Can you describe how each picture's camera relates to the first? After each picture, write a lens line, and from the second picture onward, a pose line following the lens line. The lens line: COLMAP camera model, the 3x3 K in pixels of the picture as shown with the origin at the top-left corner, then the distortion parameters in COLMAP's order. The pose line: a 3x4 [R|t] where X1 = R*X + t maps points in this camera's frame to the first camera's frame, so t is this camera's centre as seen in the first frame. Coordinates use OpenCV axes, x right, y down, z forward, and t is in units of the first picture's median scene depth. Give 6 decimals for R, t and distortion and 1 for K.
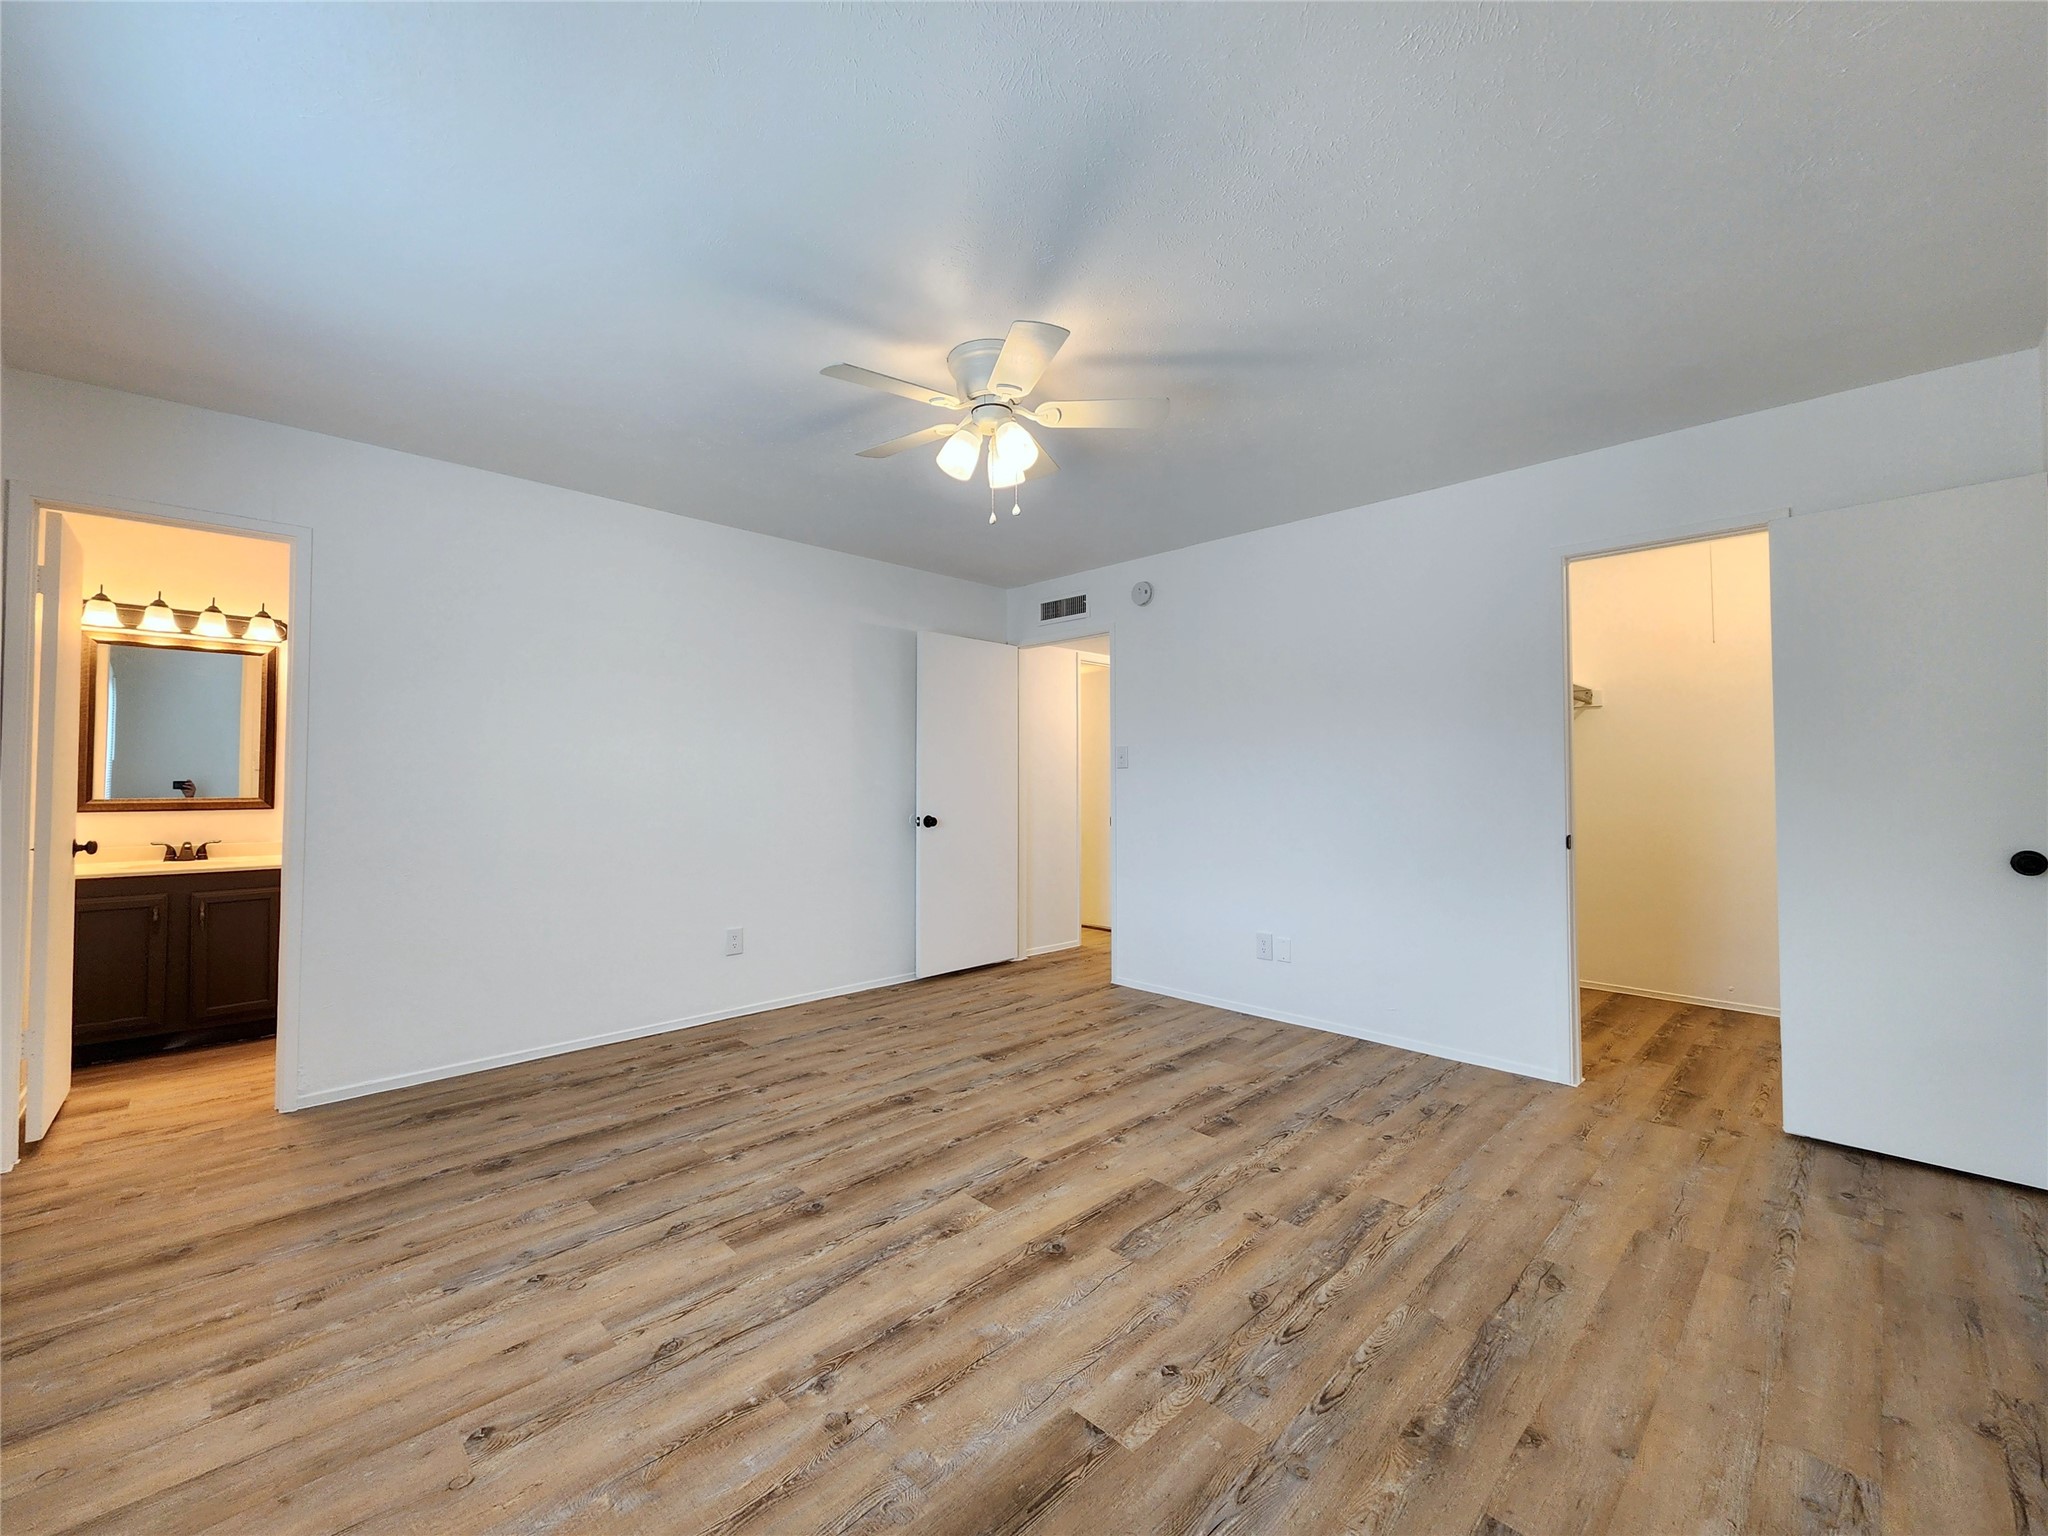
lens RADIAL K [[837.9, 0, 1027.6], [0, 837.9, 763.4], [0, 0, 1]] dist [0.012045, -0.007581]
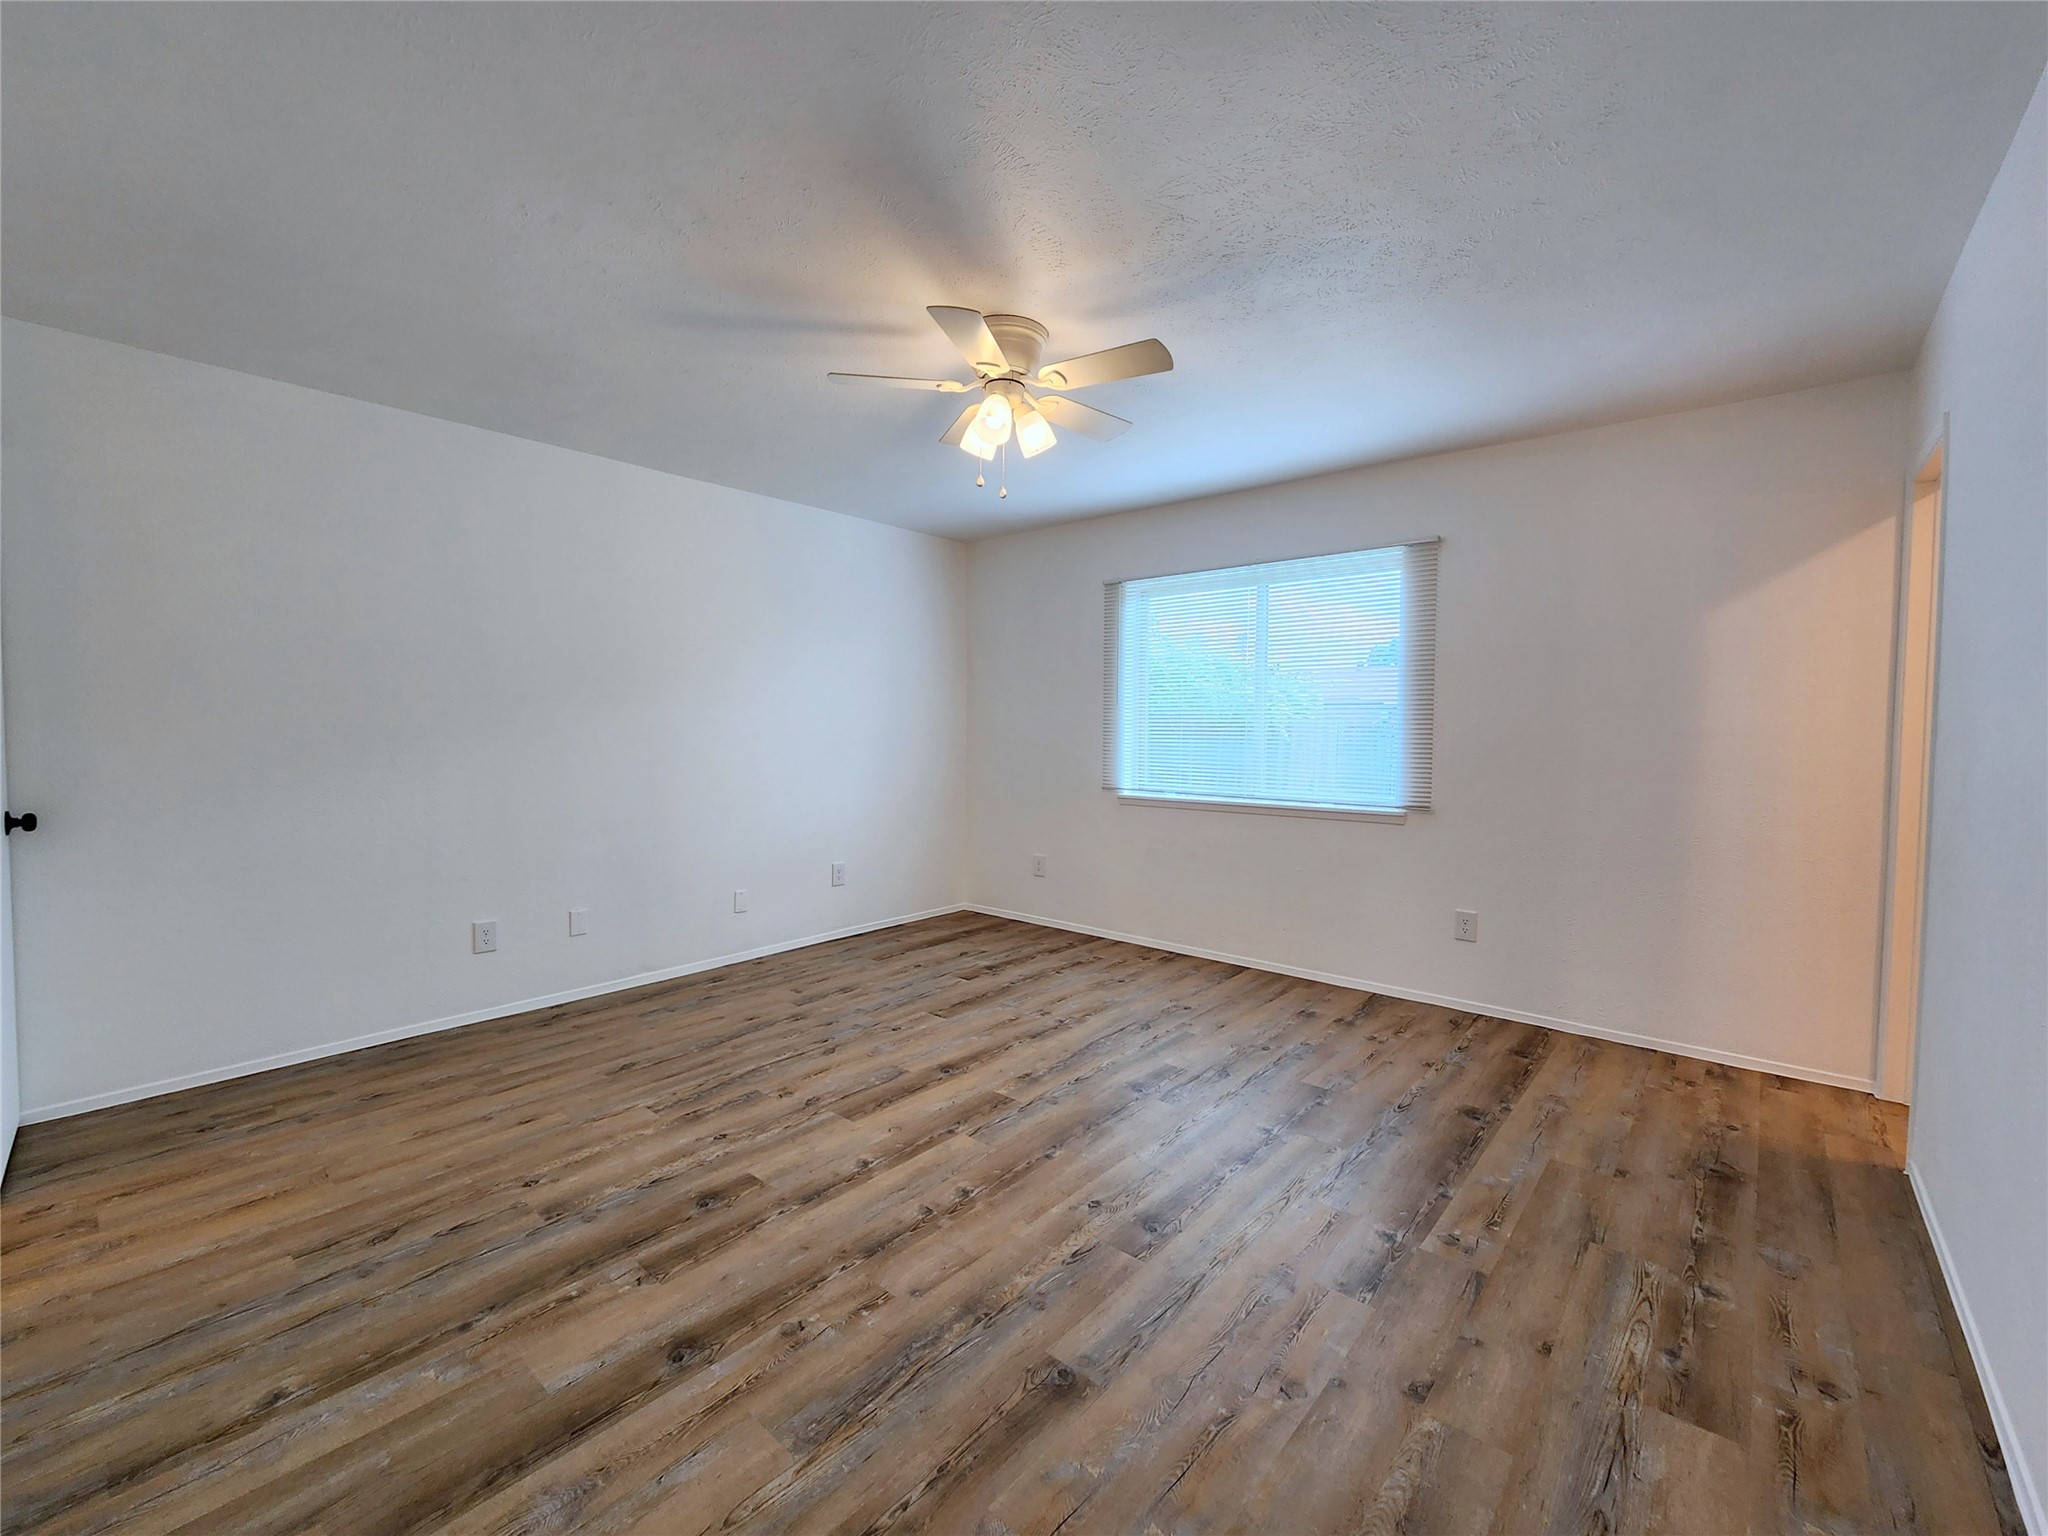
lens RADIAL K [[837.9, 0, 1027.6], [0, 837.9, 763.4], [0, 0, 1]] dist [0.012045, -0.007581]
pose [[-0.996442, -0.000237, -0.084278, 0.013917], [-0.001987, 0.999784, 0.020682, 0.017018], [0.084255, 0.020776, -0.996228, 1.896980]]
